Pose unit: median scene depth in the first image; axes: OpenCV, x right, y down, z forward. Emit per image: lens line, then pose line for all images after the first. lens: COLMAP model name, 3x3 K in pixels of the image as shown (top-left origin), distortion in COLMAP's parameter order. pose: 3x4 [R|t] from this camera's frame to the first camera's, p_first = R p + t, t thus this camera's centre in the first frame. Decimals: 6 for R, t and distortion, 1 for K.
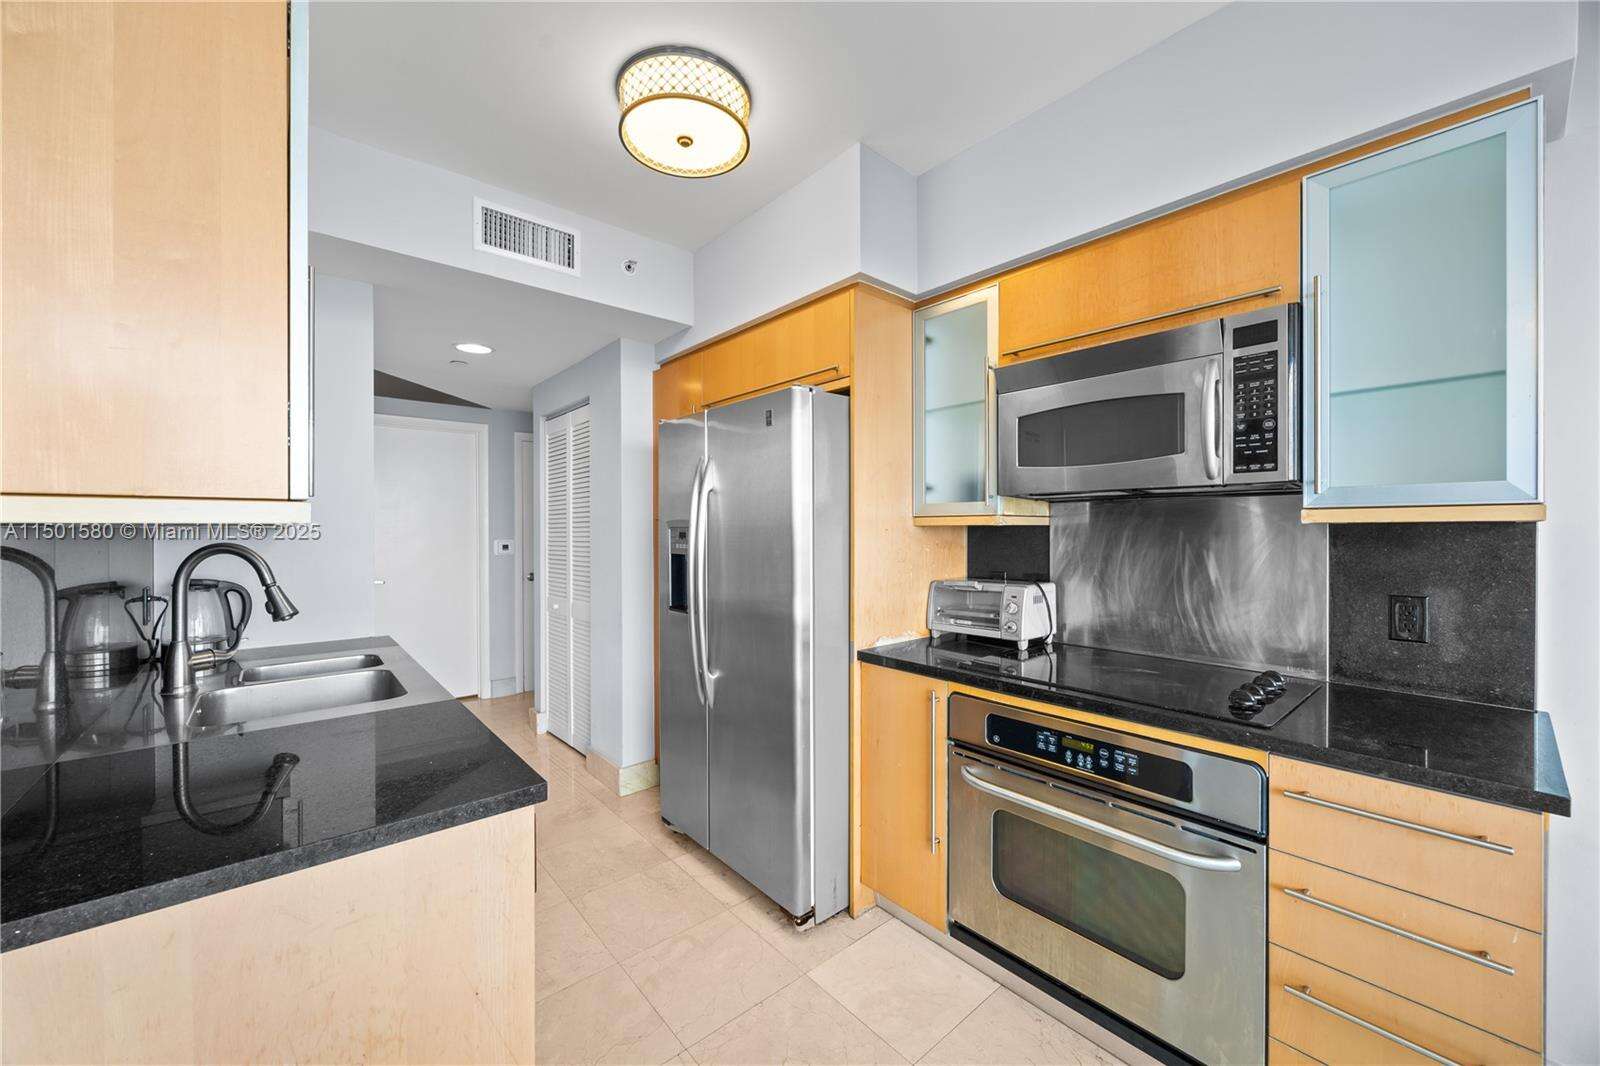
lens RADIAL K [[610.4, 0, 794.6], [0, 610.4, 533.8], [0, 0, 1]] dist [-0.003140, 0.000046]
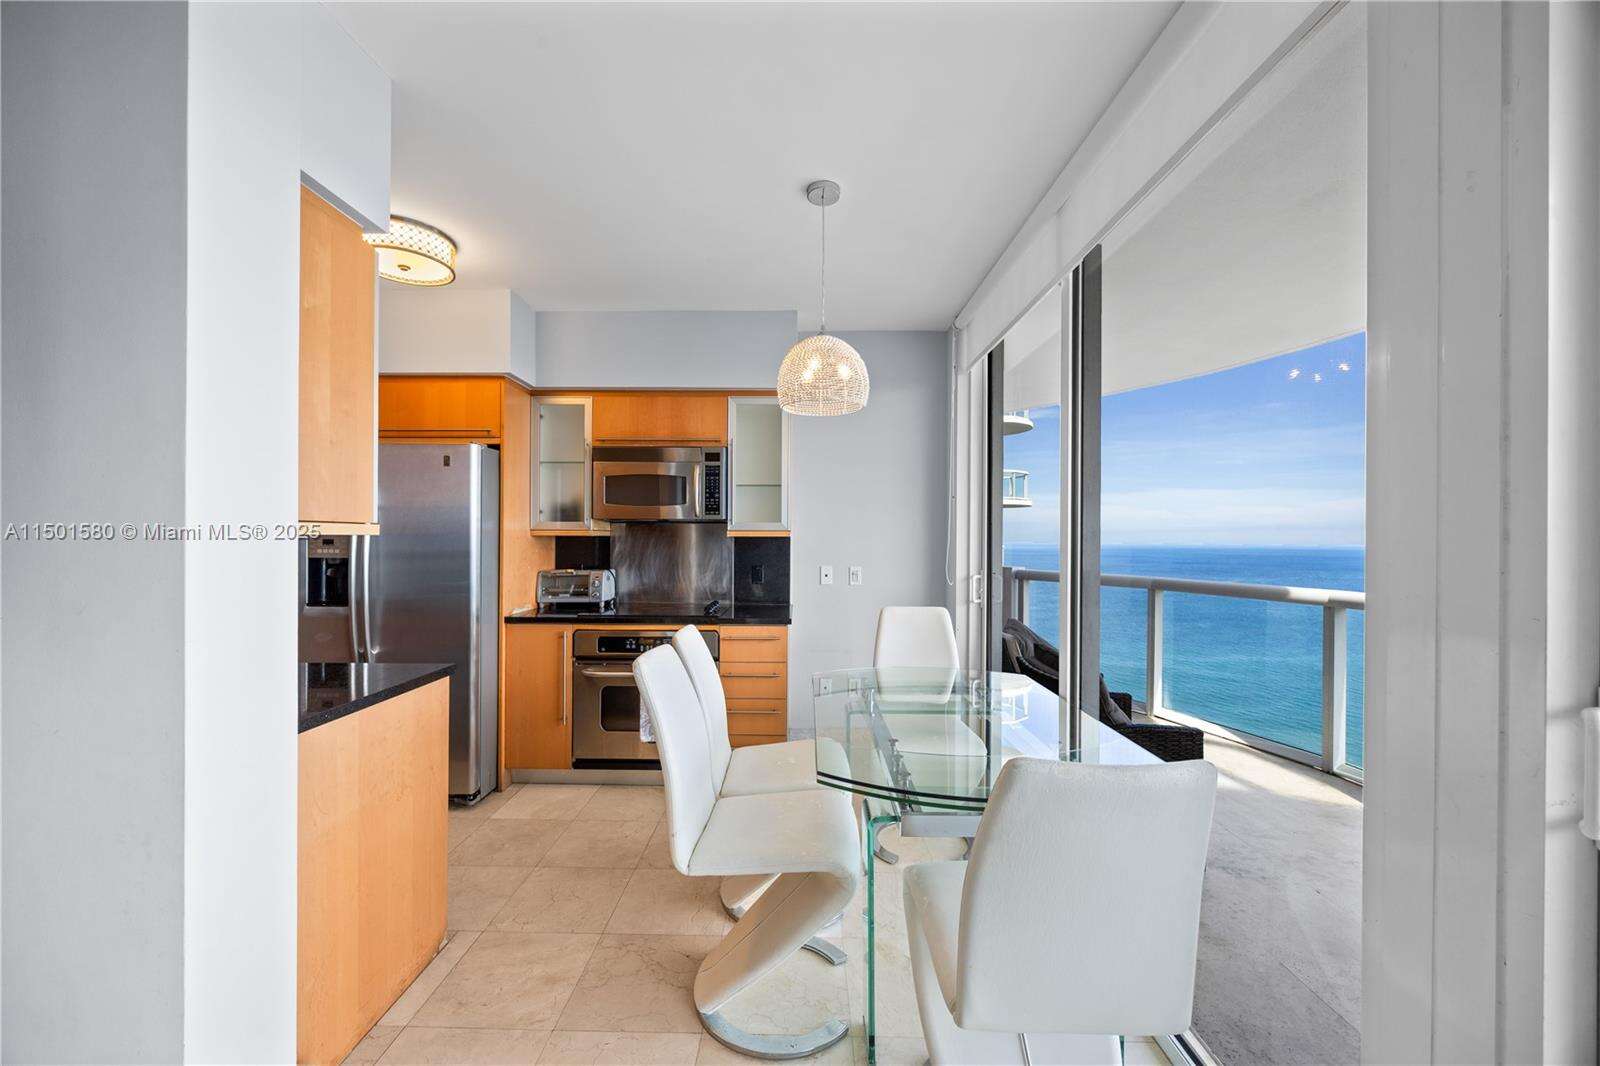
lens RADIAL K [[610.4, 0, 801.7], [0, 610.4, 532.9], [0, 0, 1]] dist [-0.003140, 0.000046]
pose [[0.649139, 0.011213, 0.760587, -0.595317], [-0.000770, 0.999901, -0.014084, 0.001724], [-0.760670, 0.008557, 0.649083, -0.582620]]
